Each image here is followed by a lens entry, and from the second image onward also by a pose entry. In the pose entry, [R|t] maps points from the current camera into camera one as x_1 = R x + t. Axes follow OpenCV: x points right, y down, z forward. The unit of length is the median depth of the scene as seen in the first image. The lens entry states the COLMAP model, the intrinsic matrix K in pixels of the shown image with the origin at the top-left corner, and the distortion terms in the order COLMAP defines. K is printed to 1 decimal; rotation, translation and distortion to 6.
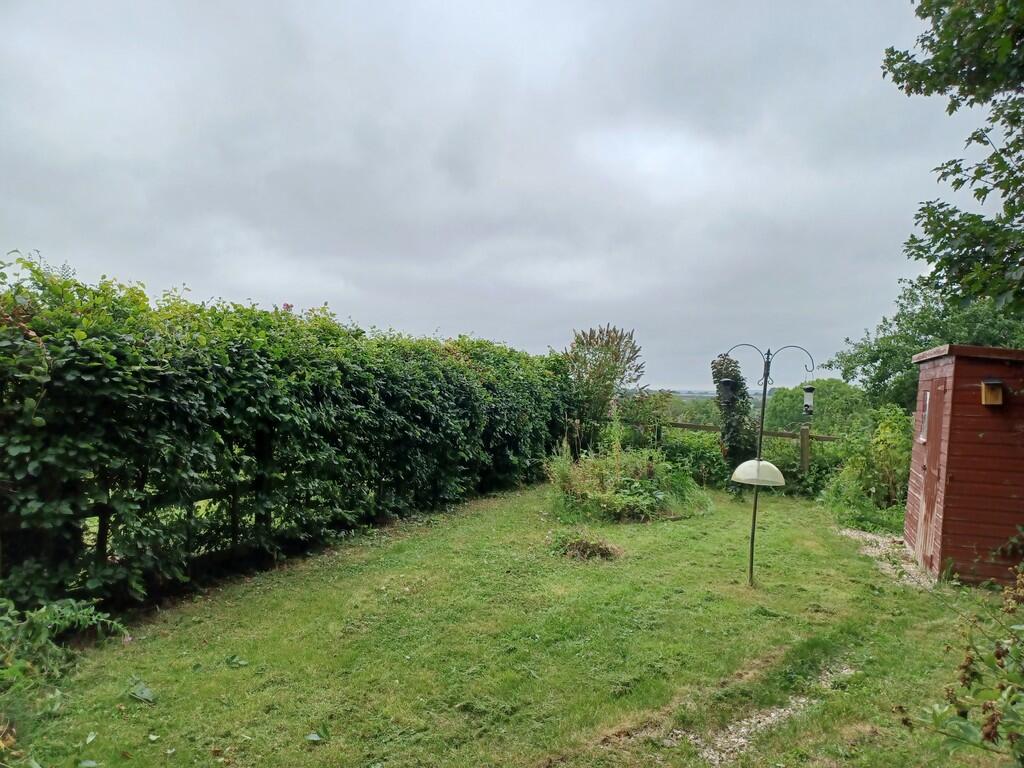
lens RADIAL K [[747.2, 0, 485.8], [0, 747.2, 371.2], [0, 0, 1]] dist [0.041346, -0.006153]
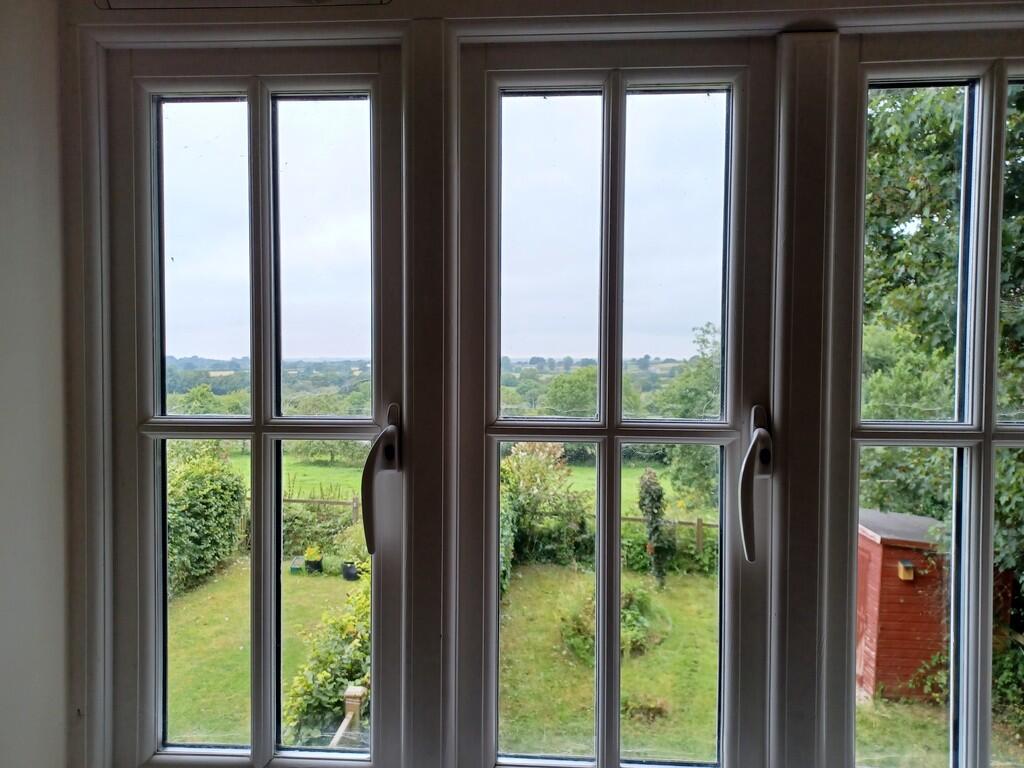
lens RADIAL K [[747.2, 0, 506.0], [0, 747.2, 391.6], [0, 0, 1]] dist [0.041346, -0.006153]
pose [[0.947164, -0.036074, 0.318715, -0.290156], [0.016628, 0.997842, 0.063524, -0.234616], [-0.320319, -0.054868, 0.945720, -0.067623]]
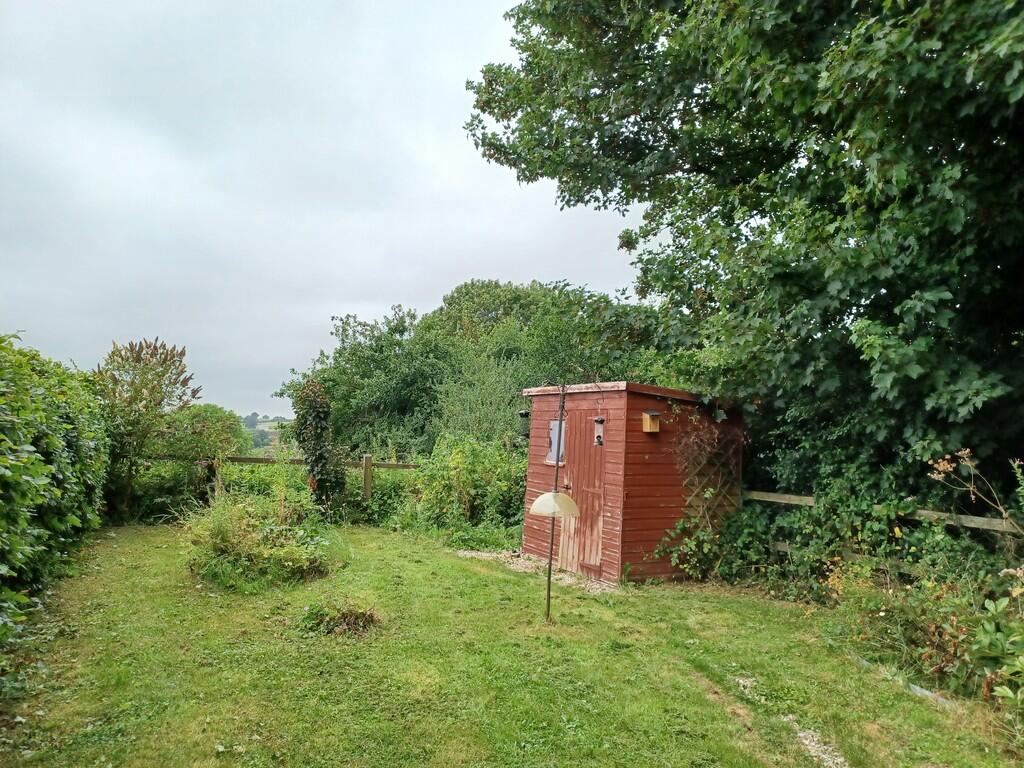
lens RADIAL K [[747.2, 0, 507.3], [0, 747.2, 380.7], [0, 0, 1]] dist [0.041346, -0.006153]
pose [[0.671312, 0.033734, 0.740407, -0.215217], [-0.017242, 0.999404, -0.029902, 0.000892], [-0.740974, 0.007307, 0.671494, 0.197818]]
